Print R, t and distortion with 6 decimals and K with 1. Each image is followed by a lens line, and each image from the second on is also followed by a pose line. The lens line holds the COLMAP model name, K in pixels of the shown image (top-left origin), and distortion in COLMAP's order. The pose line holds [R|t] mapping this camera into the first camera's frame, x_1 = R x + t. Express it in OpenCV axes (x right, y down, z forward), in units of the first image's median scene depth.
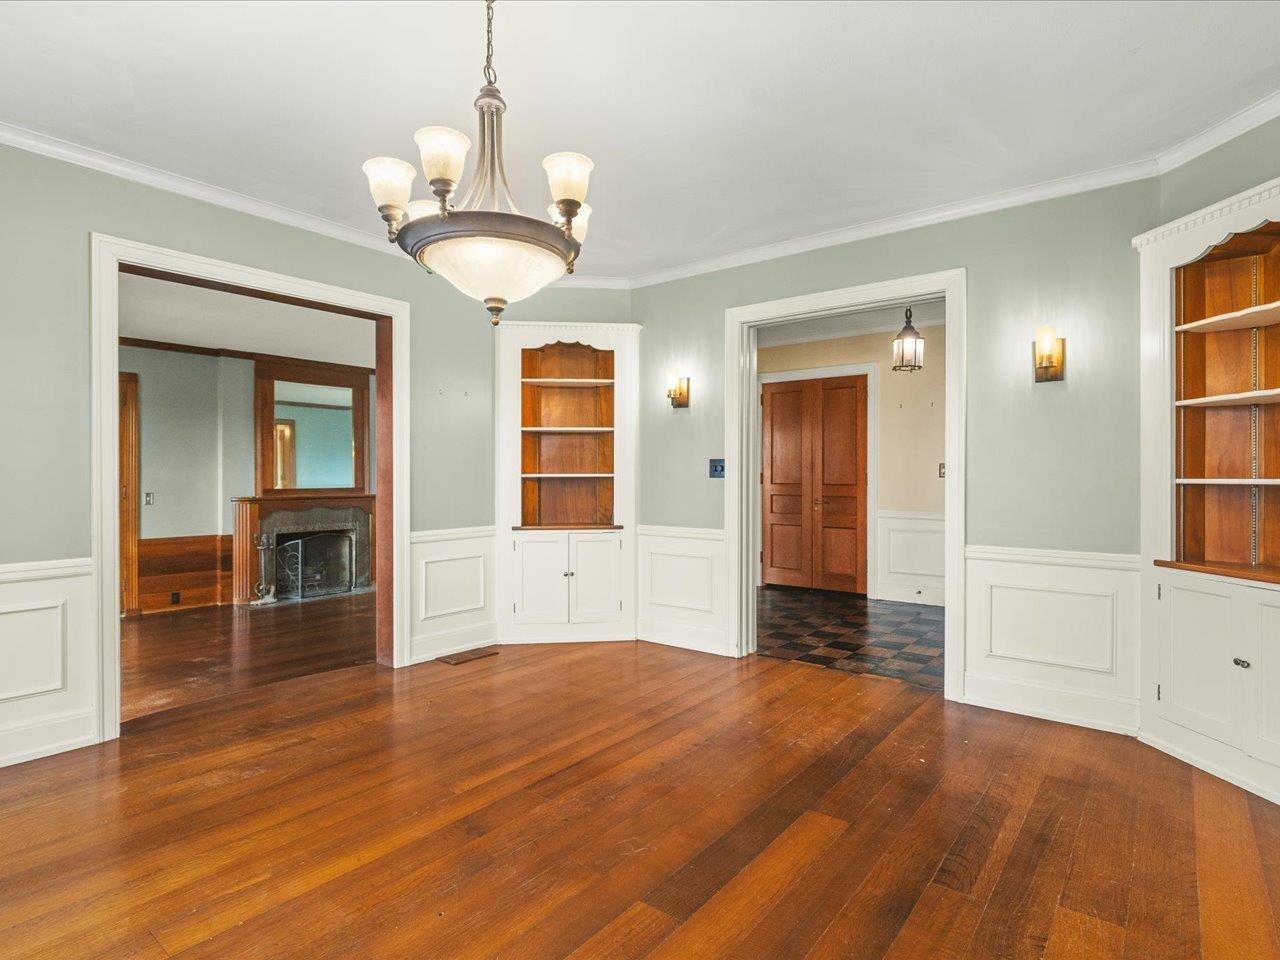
lens RADIAL K [[685.8, 0, 639.8], [0, 685.8, 476.3], [0, 0, 1]] dist [0.040708, -0.025086]
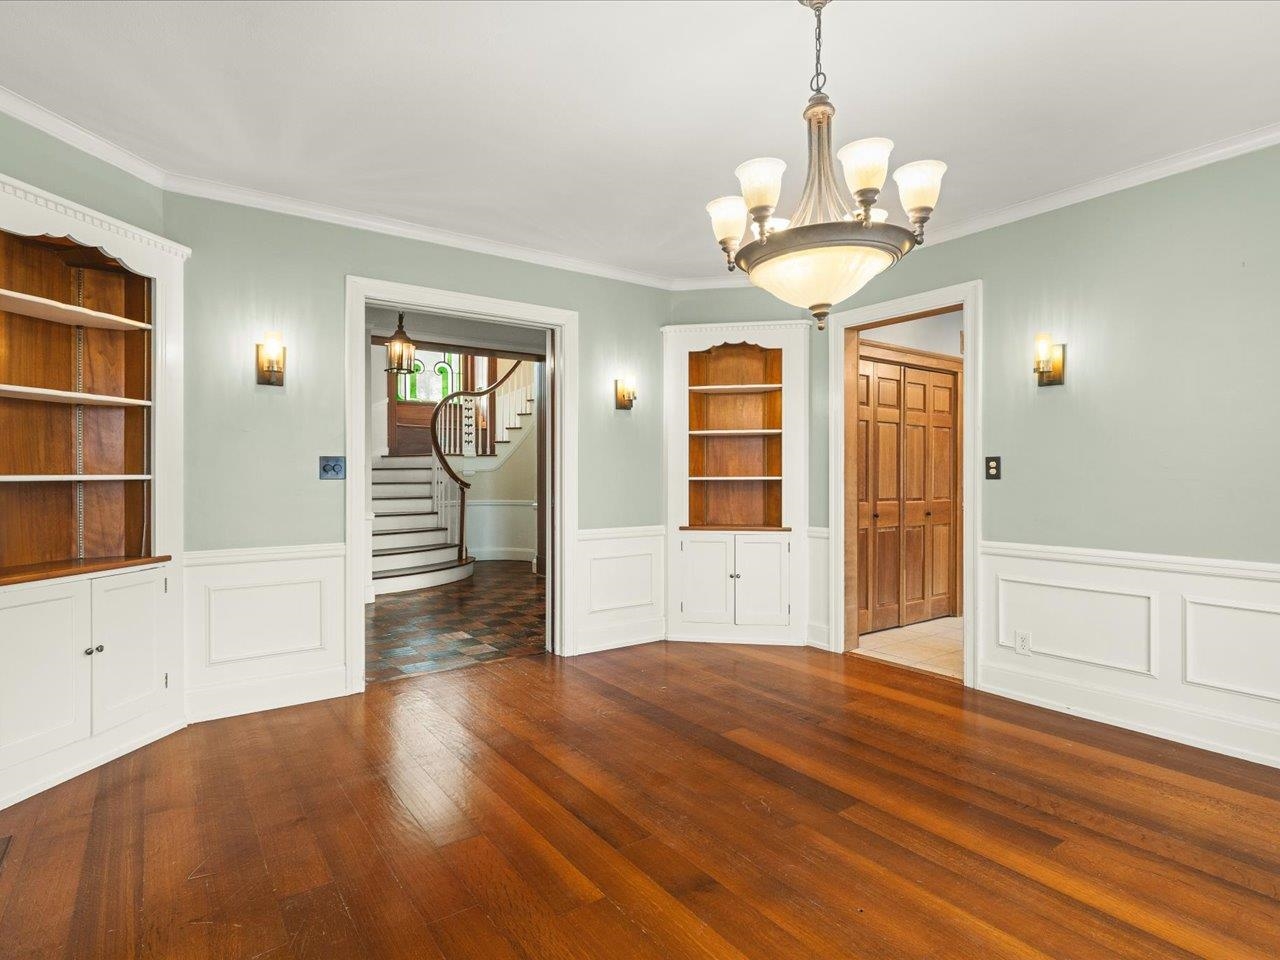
lens RADIAL K [[681.9, 0, 635.9], [0, 681.9, 475.8], [0, 0, 1]] dist [-0.001651, -0.000436]
pose [[0.281603, -0.004103, 0.959522, -0.806196], [0.003522, 0.999989, 0.003243, -0.005260], [-0.959525, 0.002466, 0.281614, 0.625144]]
